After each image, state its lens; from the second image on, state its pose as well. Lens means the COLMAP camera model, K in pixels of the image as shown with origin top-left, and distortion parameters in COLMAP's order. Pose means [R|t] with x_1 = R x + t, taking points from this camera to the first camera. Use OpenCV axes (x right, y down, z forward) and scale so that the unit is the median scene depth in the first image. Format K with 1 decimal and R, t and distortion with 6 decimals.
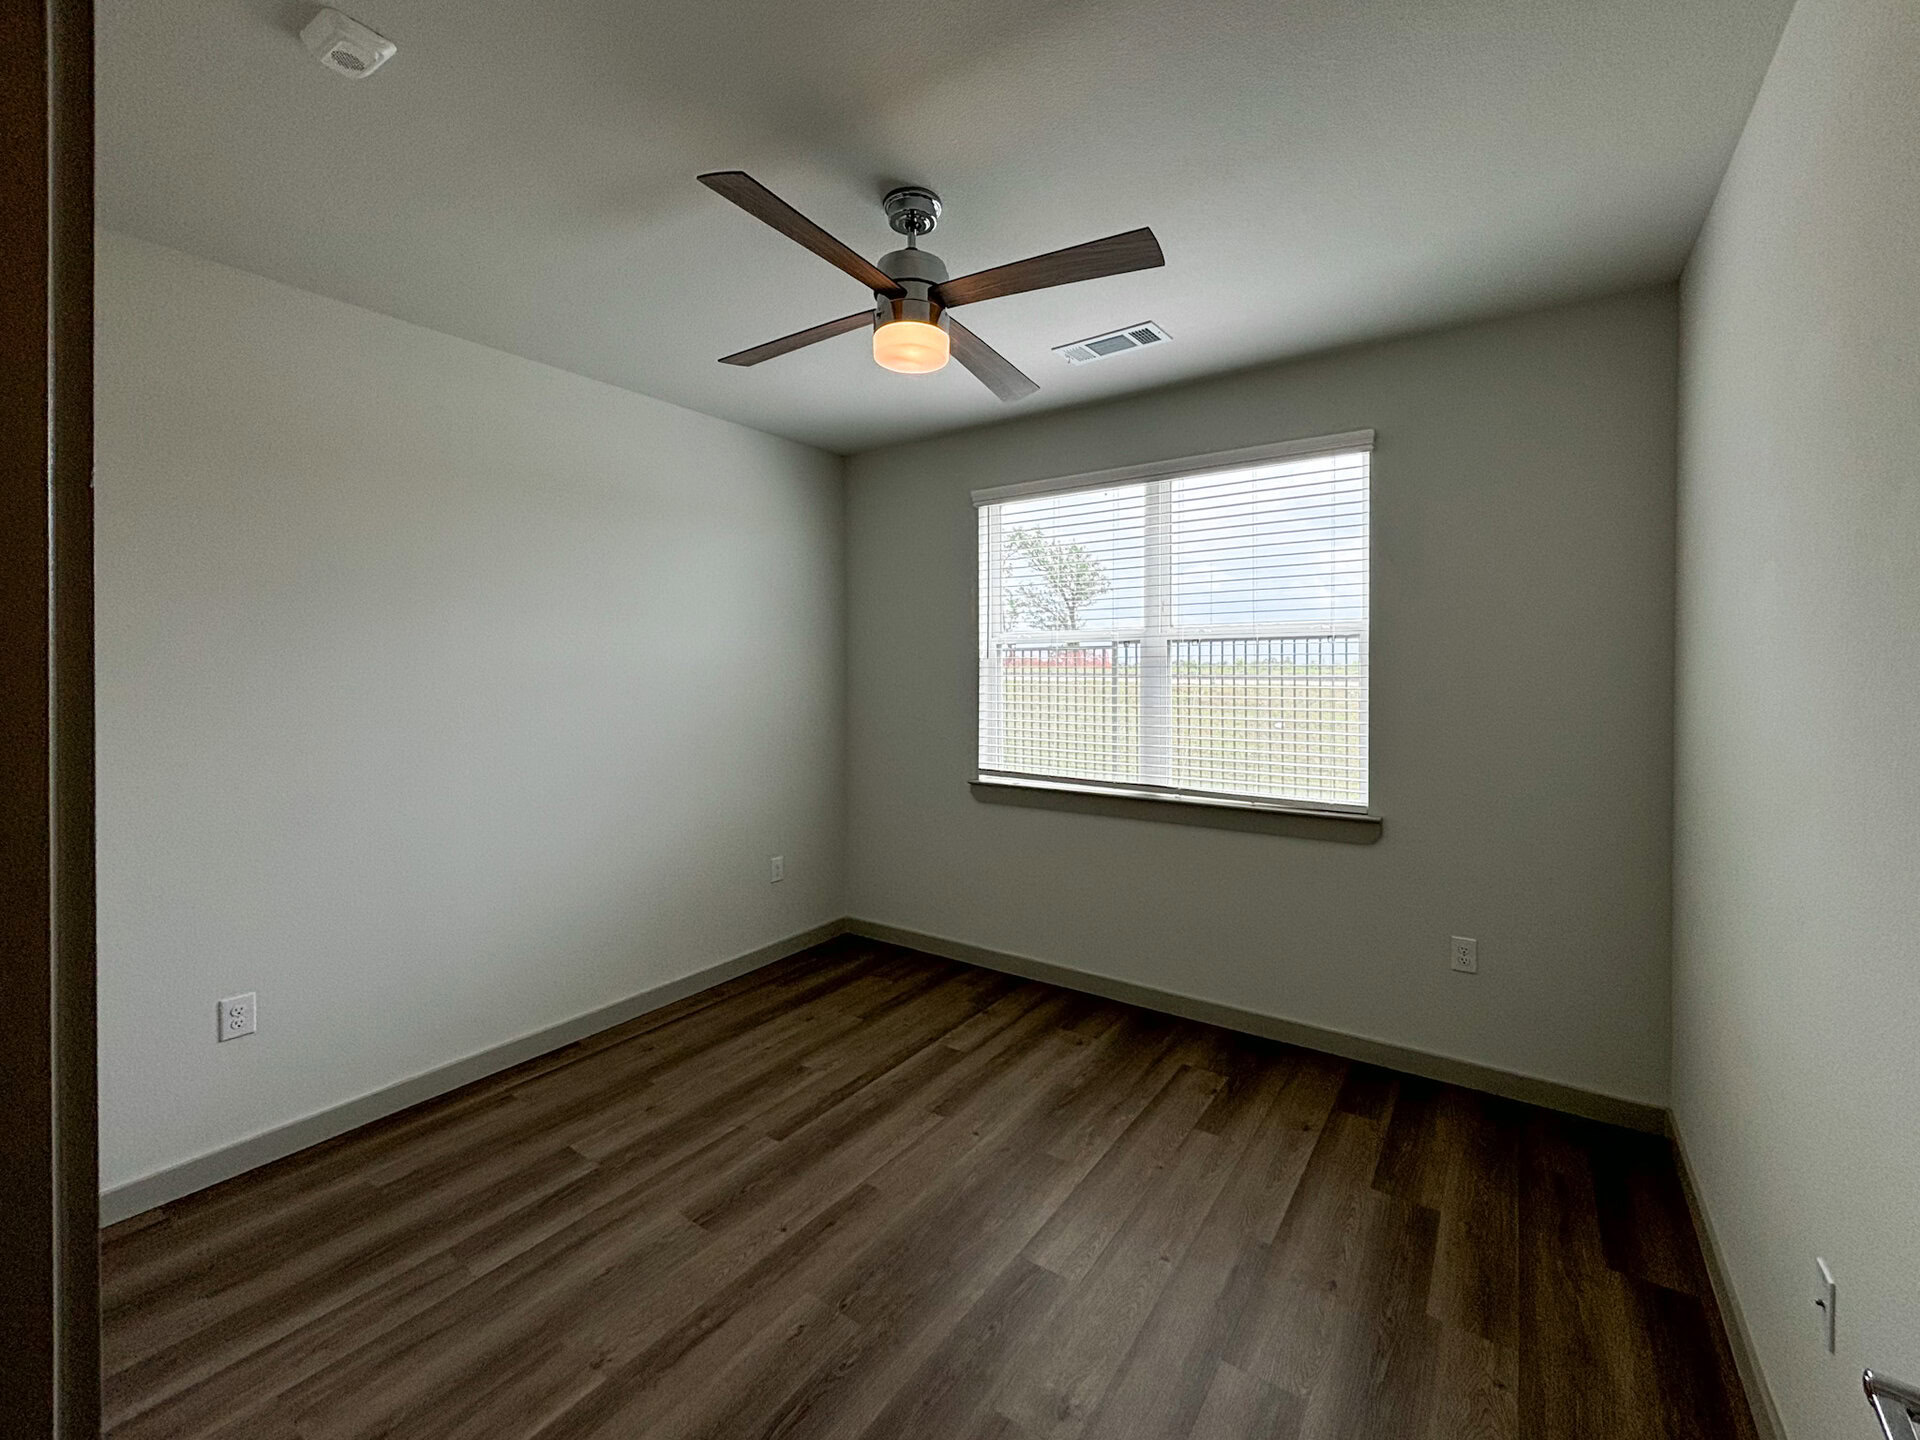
lens RADIAL K [[802.7, 0, 957.5], [0, 802.7, 684.6], [0, 0, 1]] dist [0.000435, 0.000029]
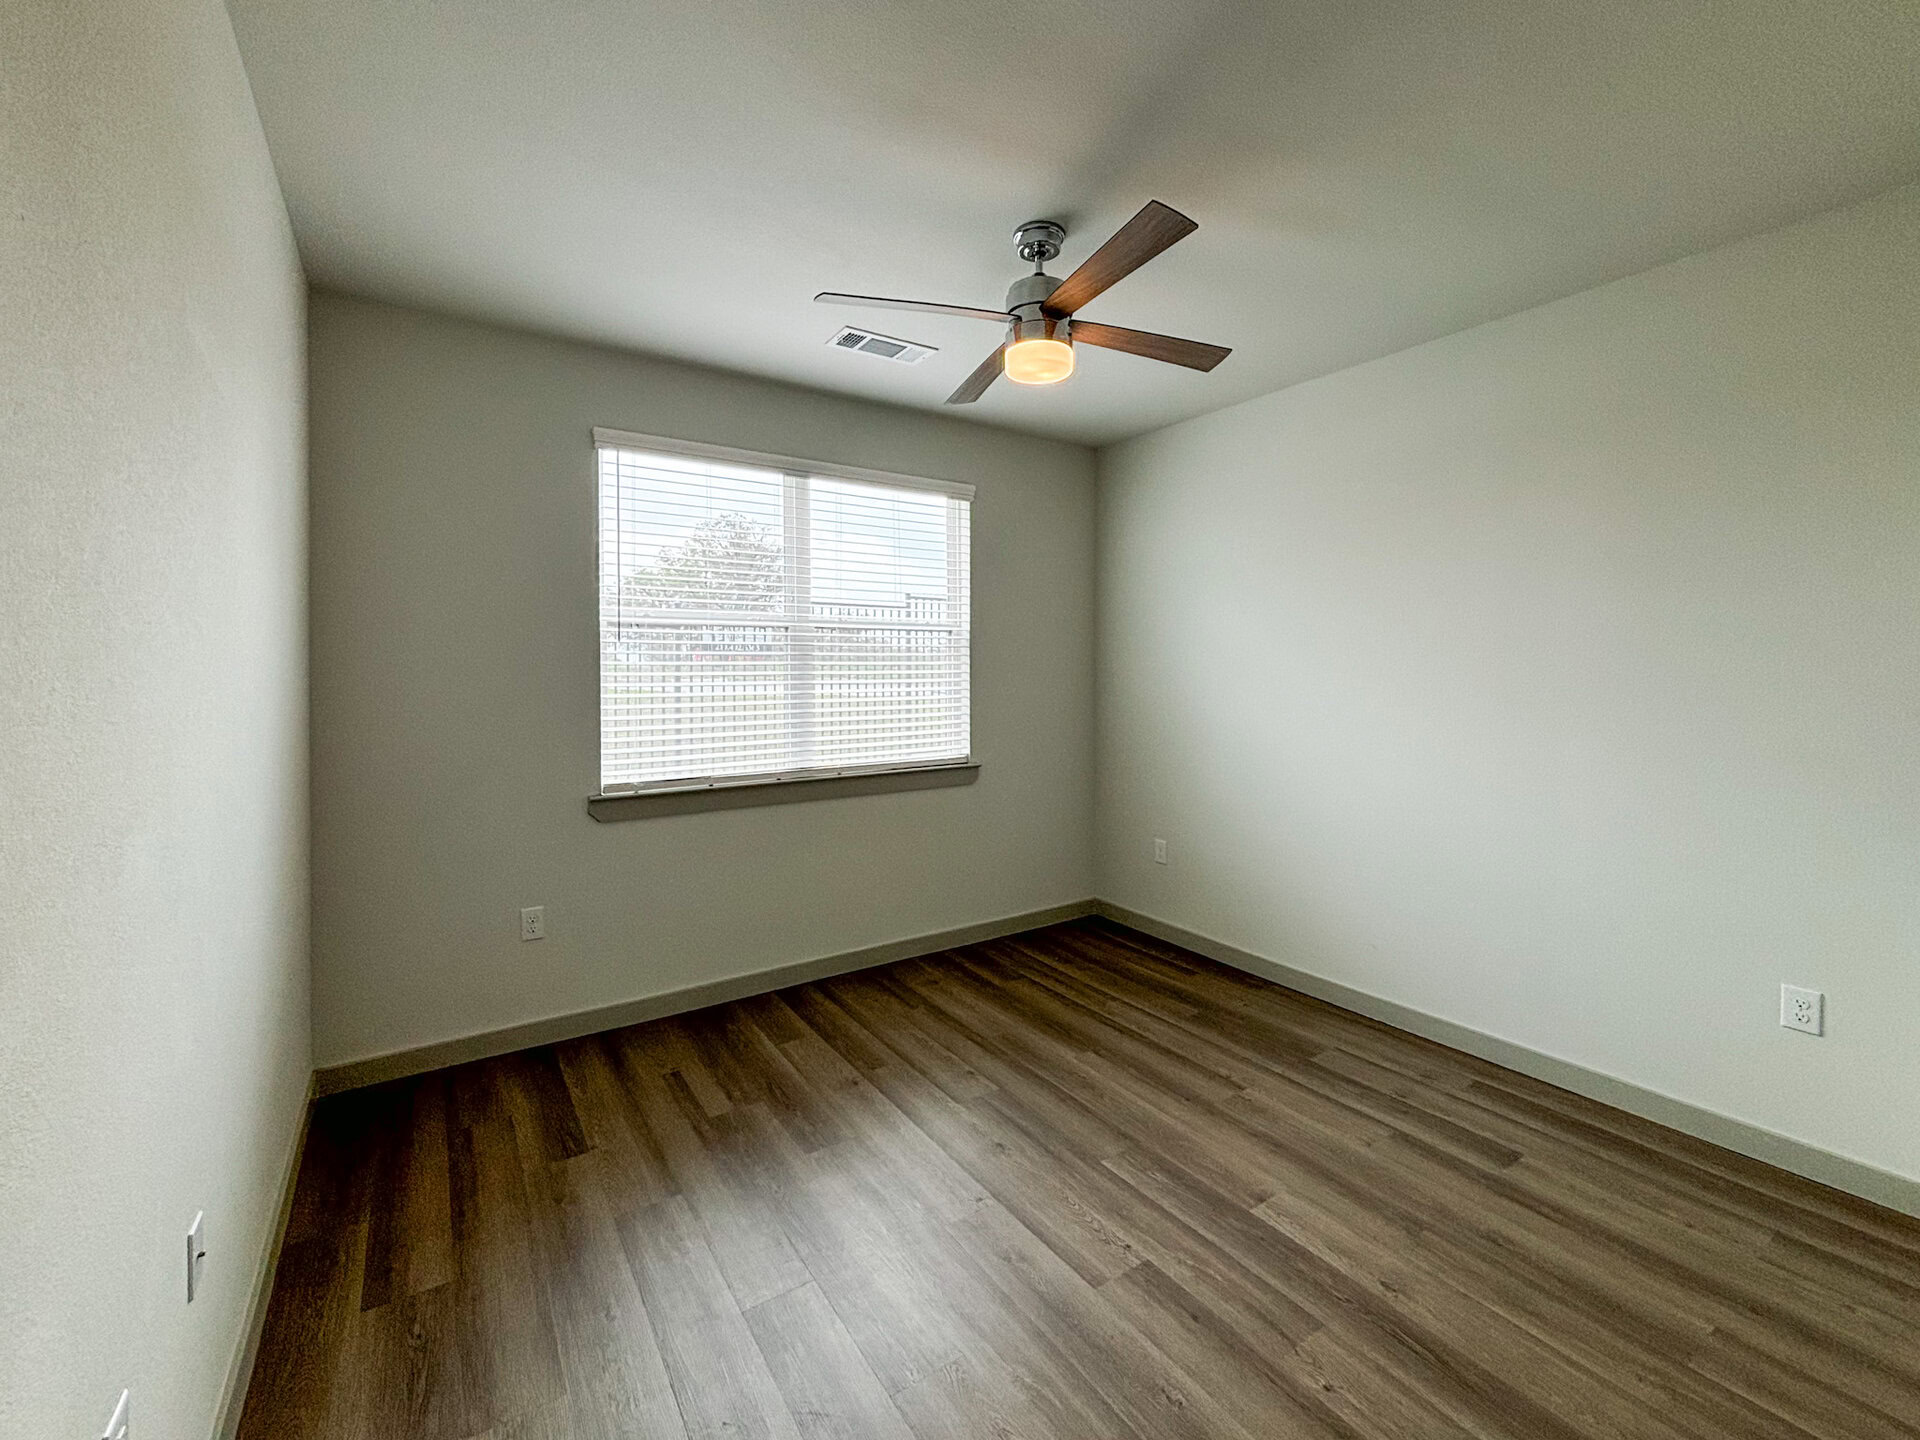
lens RADIAL K [[784.5, 0, 960.0], [0, 784.5, 669.7], [0, 0, 1]] dist [-0.000078, -0.000021]
pose [[0.348401, -0.009749, 0.937295, -0.658137], [0.007863, 0.999941, 0.007478, -0.007699], [-0.937312, 0.004765, 0.348458, 0.463822]]
